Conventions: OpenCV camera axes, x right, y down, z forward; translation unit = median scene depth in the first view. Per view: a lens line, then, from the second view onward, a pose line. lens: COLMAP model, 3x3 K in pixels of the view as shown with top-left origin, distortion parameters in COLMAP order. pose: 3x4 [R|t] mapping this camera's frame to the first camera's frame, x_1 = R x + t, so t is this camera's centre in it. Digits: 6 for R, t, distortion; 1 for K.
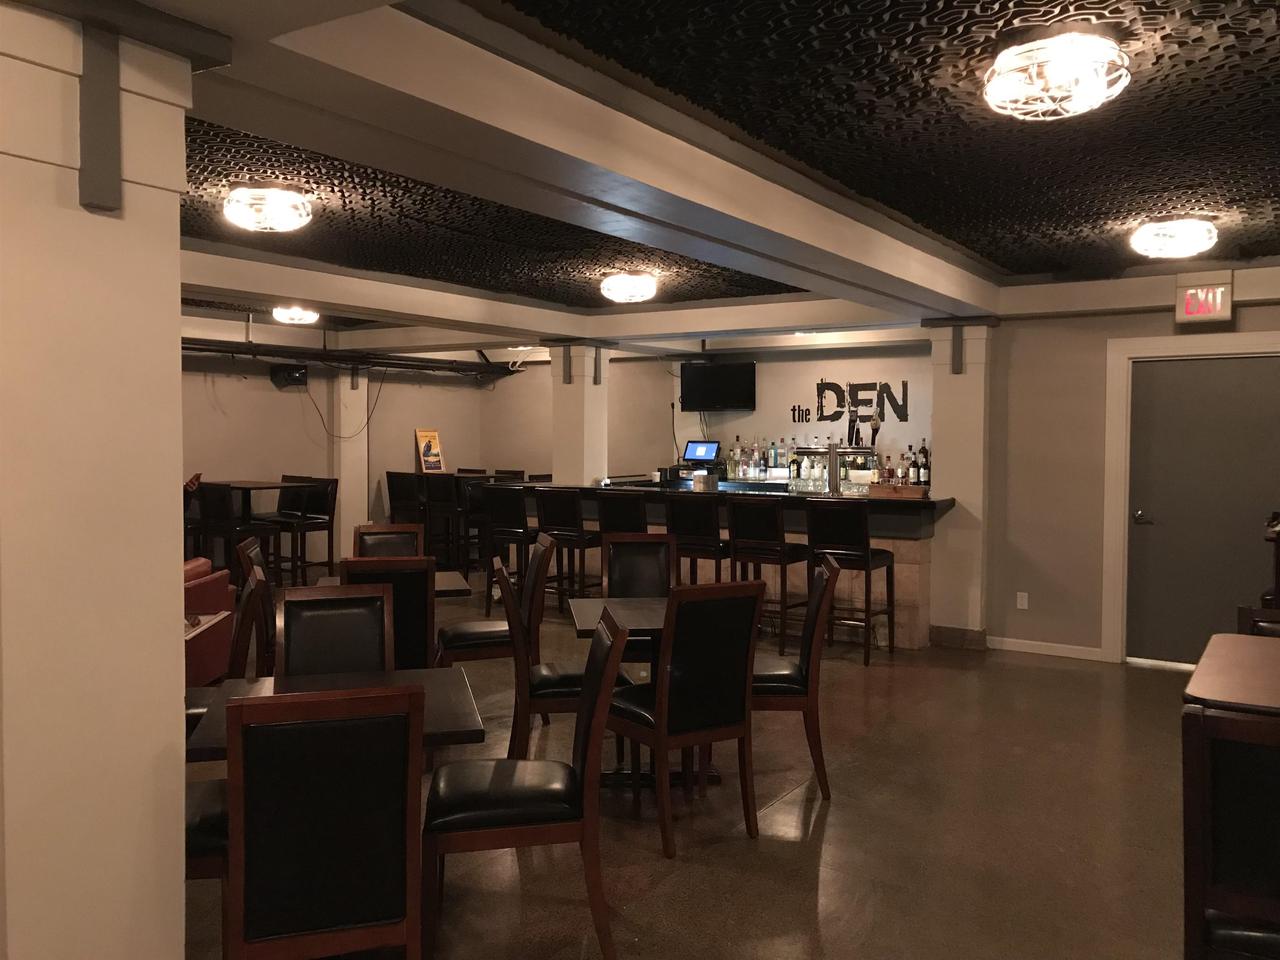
lens RADIAL K [[1040.8, 0, 629.8], [0, 1040.8, 479.9], [0, 0, 1]] dist [0.016174, -0.002462]
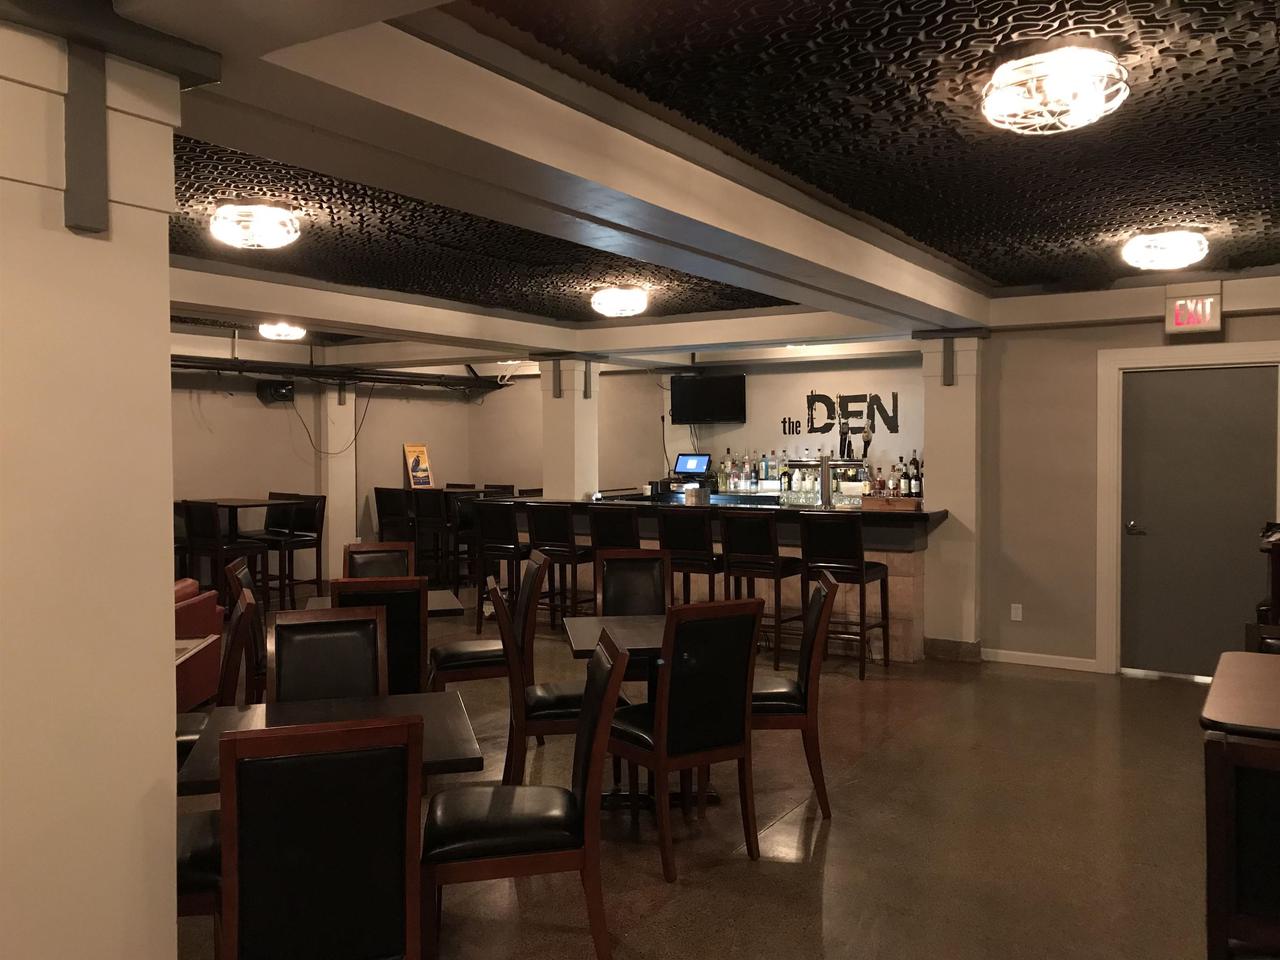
lens RADIAL K [[1040.8, 0, 633.3], [0, 1040.8, 480.3], [0, 0, 1]] dist [0.016174, -0.002462]
pose [[0.999832, -0.009231, 0.015851, -0.004822], [0.009392, 0.999904, -0.010150, -0.003757], [-0.015756, 0.010297, 0.999823, 0.006972]]
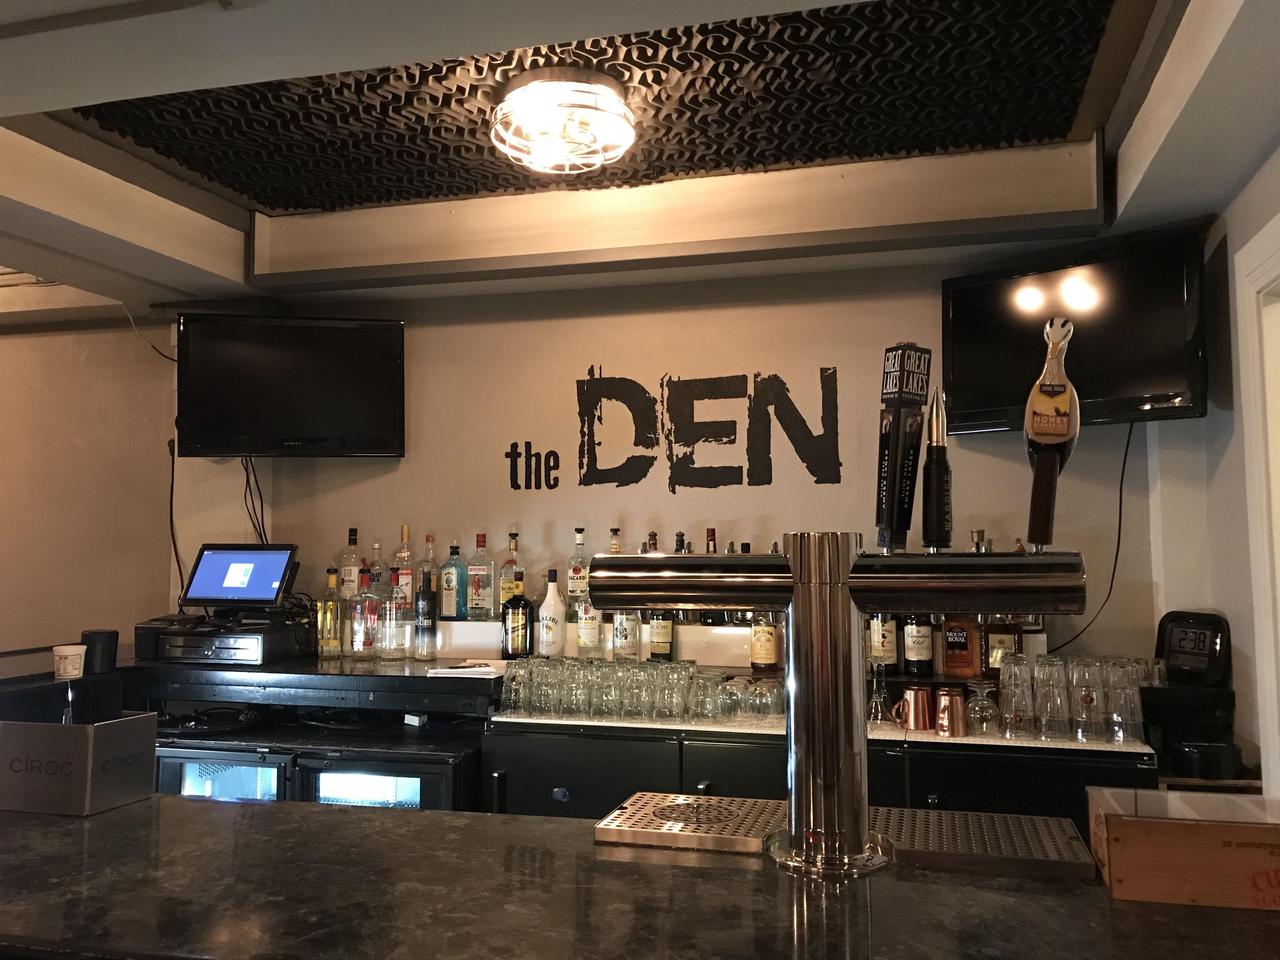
lens RADIAL K [[1040.8, 0, 642.3], [0, 1040.8, 473.6], [0, 0, 1]] dist [0.016174, -0.002462]
pose [[0.954207, 0.013743, 0.298830, 0.129970], [0.020472, 0.993602, -0.111064, -0.028369], [-0.298445, 0.112096, 0.947821, 0.906236]]
